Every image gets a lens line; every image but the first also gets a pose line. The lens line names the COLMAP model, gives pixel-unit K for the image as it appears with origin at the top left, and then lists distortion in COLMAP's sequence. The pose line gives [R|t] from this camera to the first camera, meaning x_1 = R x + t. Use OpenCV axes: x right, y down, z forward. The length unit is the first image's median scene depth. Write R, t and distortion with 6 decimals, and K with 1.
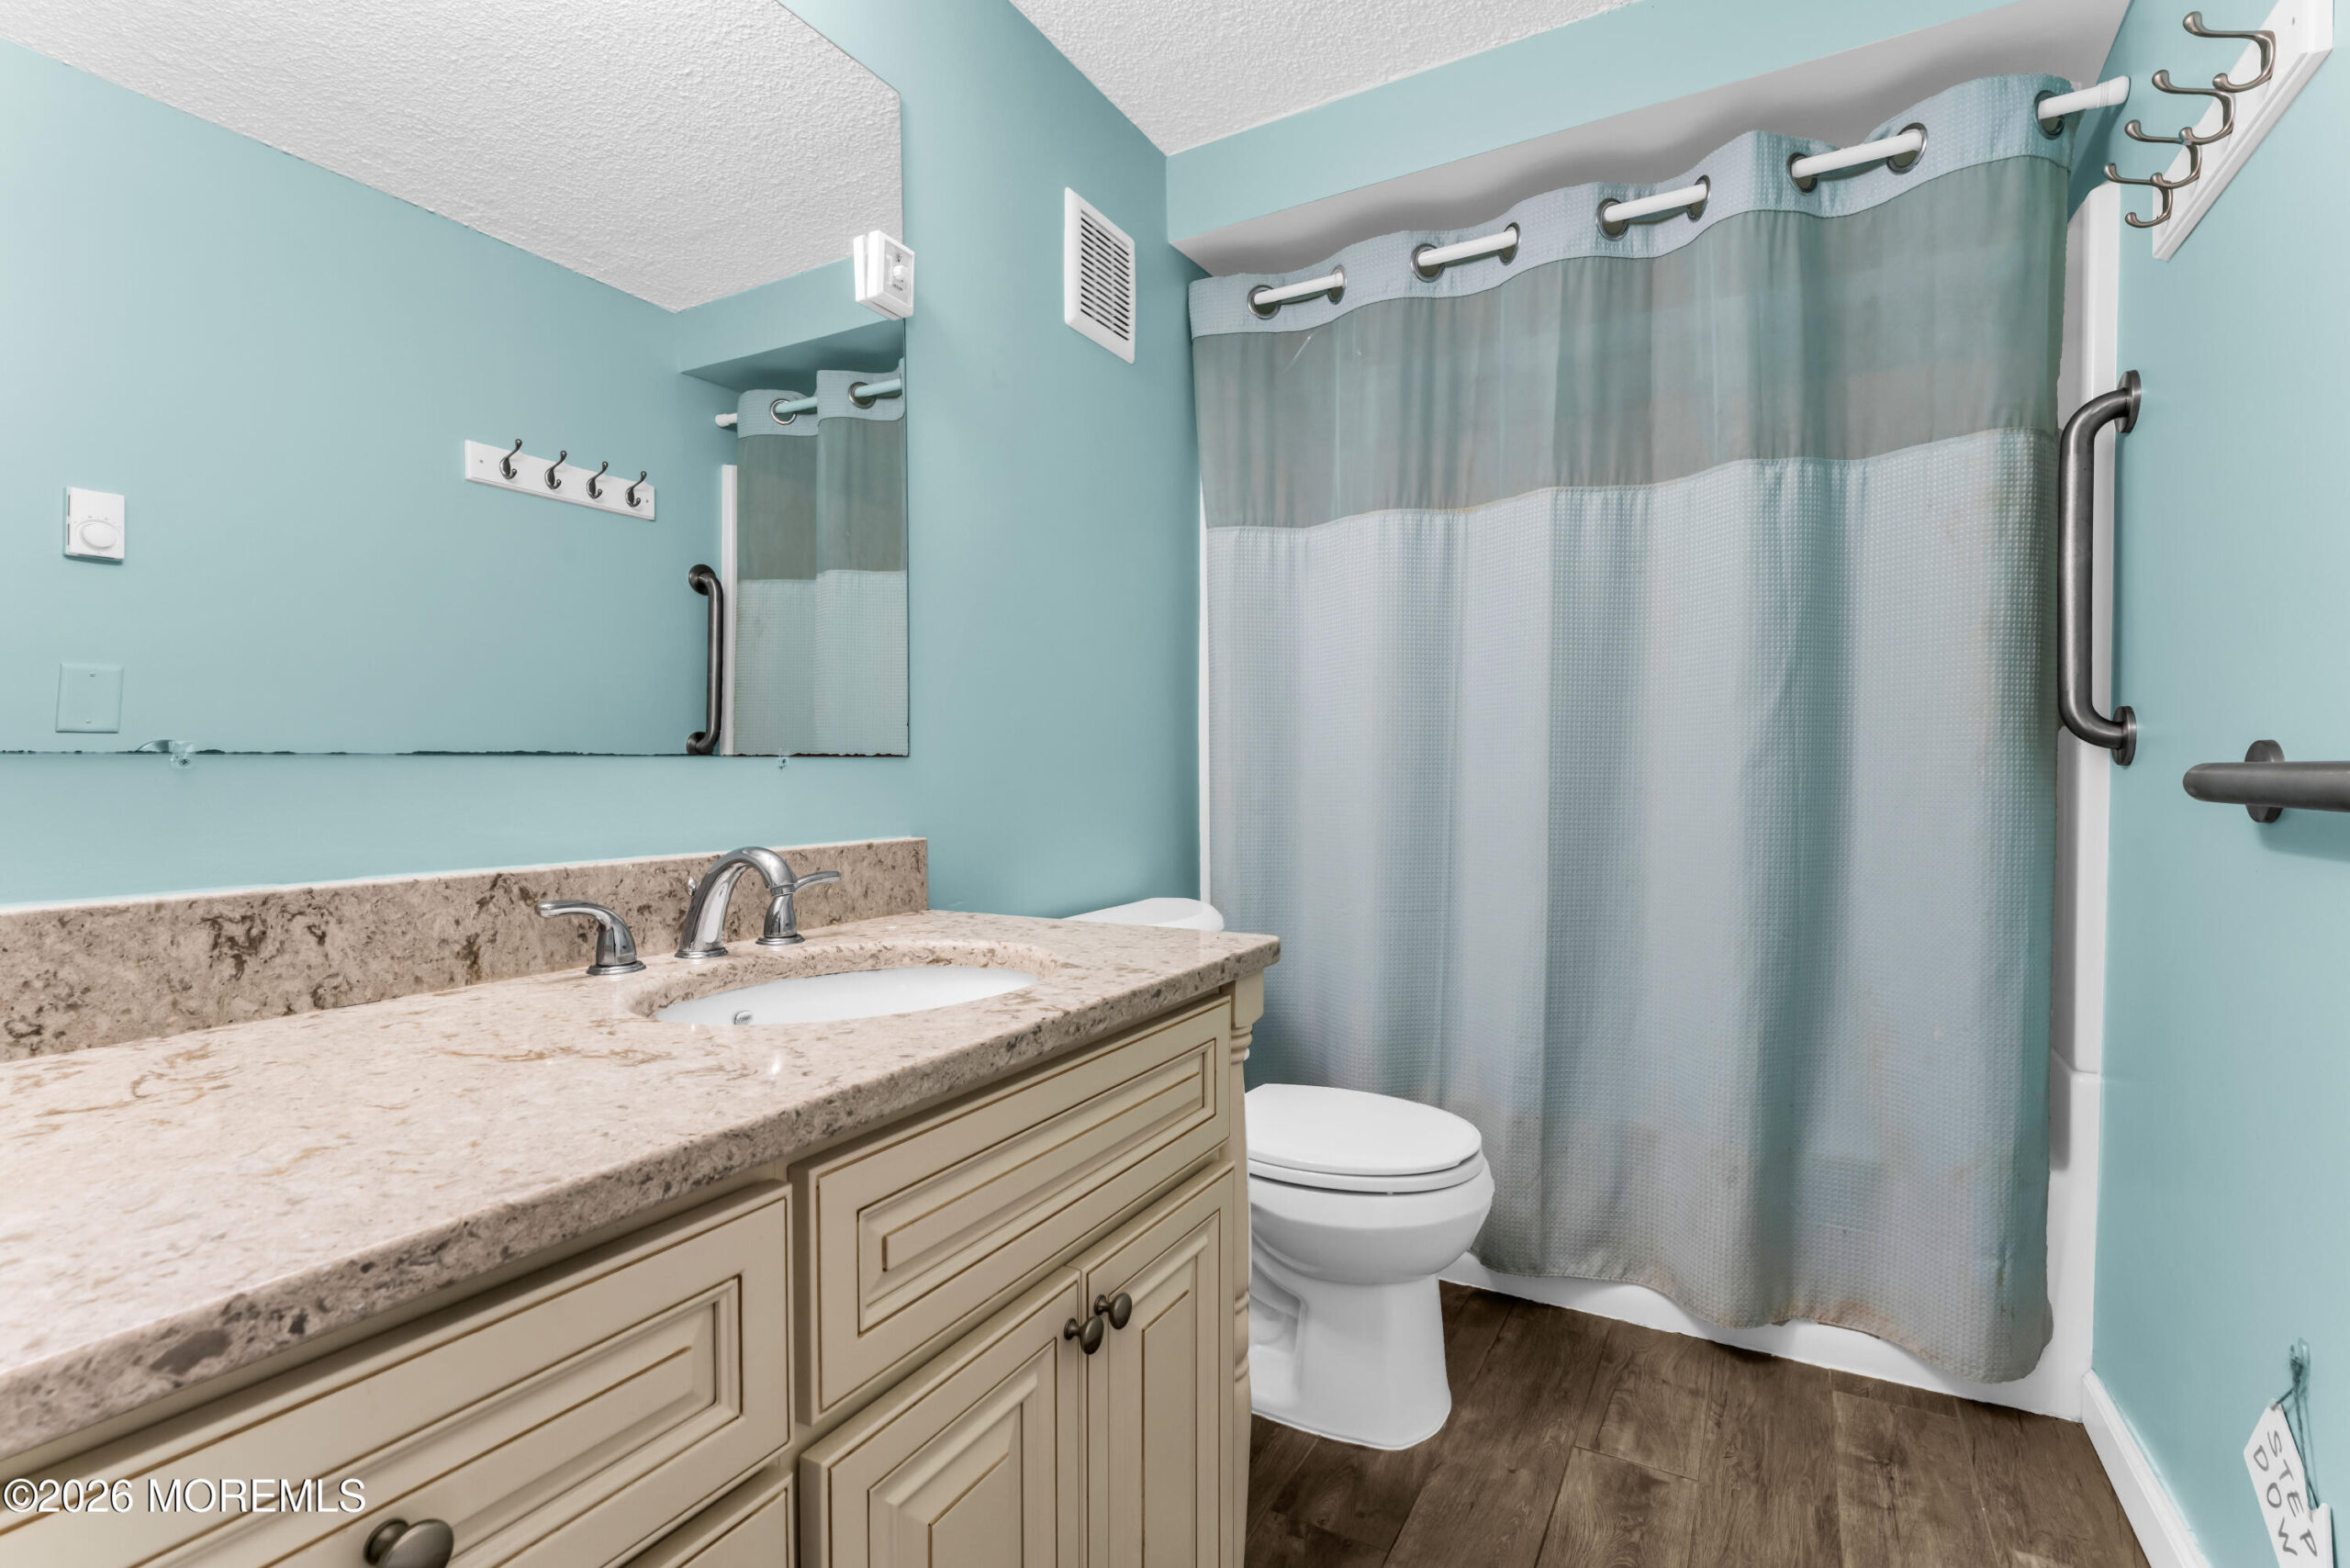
lens RADIAL K [[1099.5, 0, 1171.4], [0, 1099.5, 815.6], [0, 0, 1]] dist [0.000503, -0.000264]
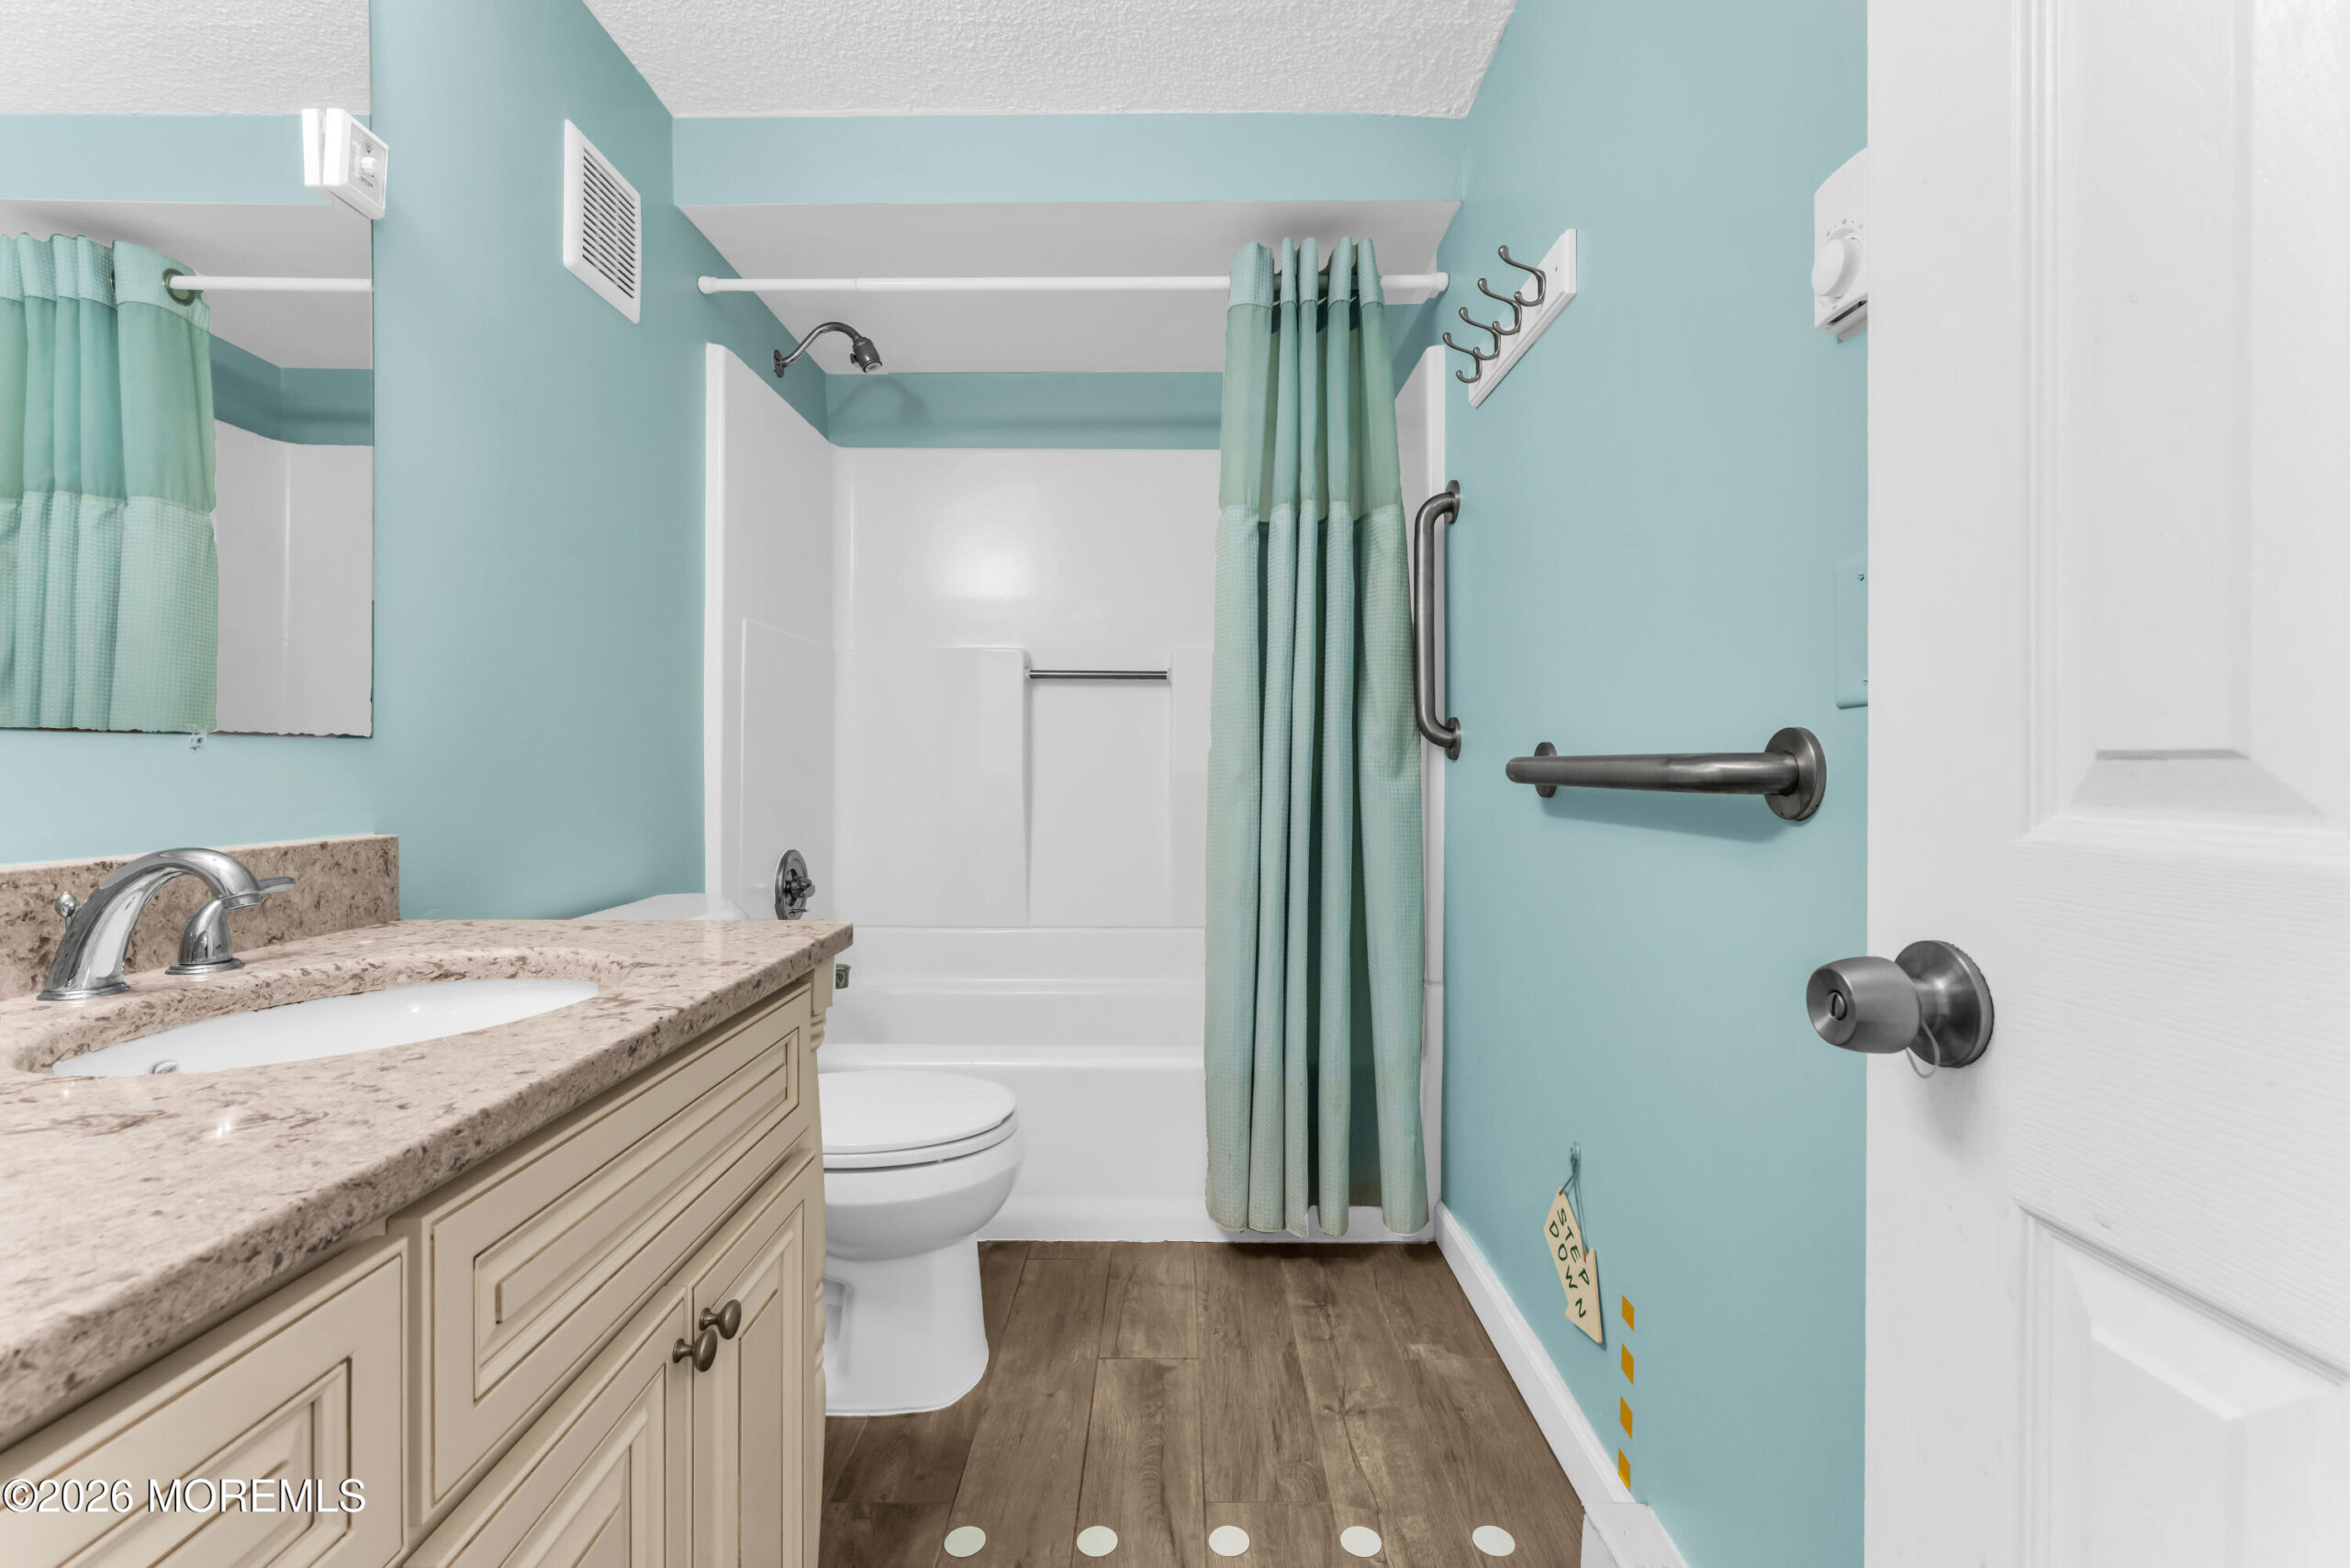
lens RADIAL K [[1057.8, 0, 1175.0], [0, 1057.8, 784.0], [0, 0, 1]] dist [-0.000337, 0.000320]
pose [[0.872315, -0.003453, 0.488931, -0.116940], [0.014603, 0.999713, -0.018993, 0.006623], [-0.488725, 0.023708, 0.872116, -0.000098]]
